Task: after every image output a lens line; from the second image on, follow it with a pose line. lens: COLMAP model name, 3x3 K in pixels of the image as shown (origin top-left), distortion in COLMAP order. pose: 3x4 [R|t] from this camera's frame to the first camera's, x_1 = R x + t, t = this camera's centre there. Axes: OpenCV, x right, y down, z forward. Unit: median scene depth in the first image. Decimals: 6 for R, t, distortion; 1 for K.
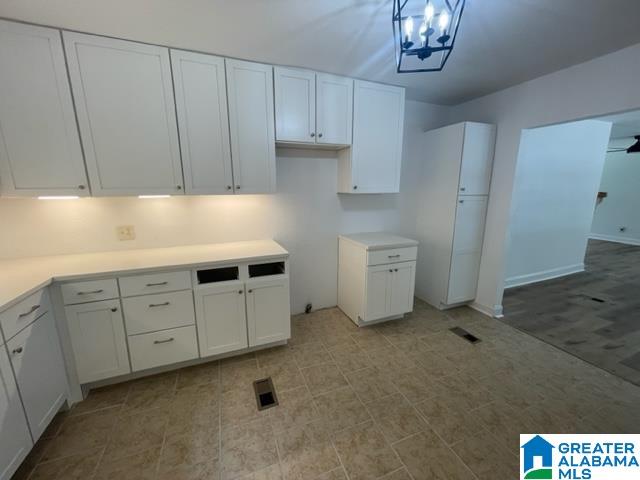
lens RADIAL K [[260.7, 0, 320.0], [0, 260.7, 240.0], [0, 0, 1]] dist [-0.004004, 0.000050]
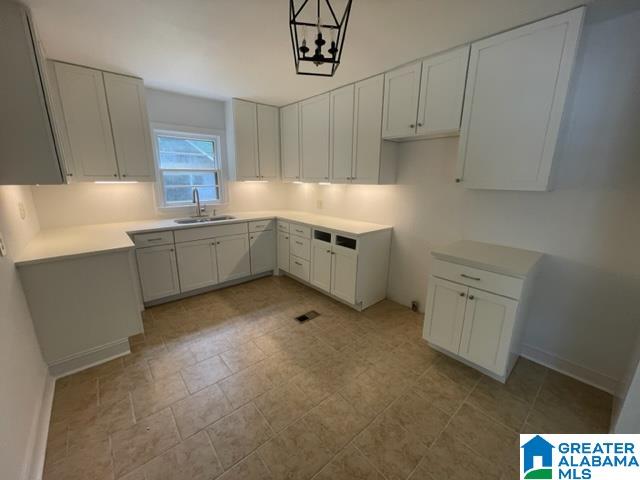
lens RADIAL K [[260.7, 0, 320.0], [0, 260.7, 240.0], [0, 0, 1]] dist [-0.004004, 0.000050]
pose [[0.328377, 0.225217, -0.917303, 0.979491], [-0.205276, 0.964962, 0.163434, -0.086854], [0.921971, 0.134633, 0.363103, 0.420204]]
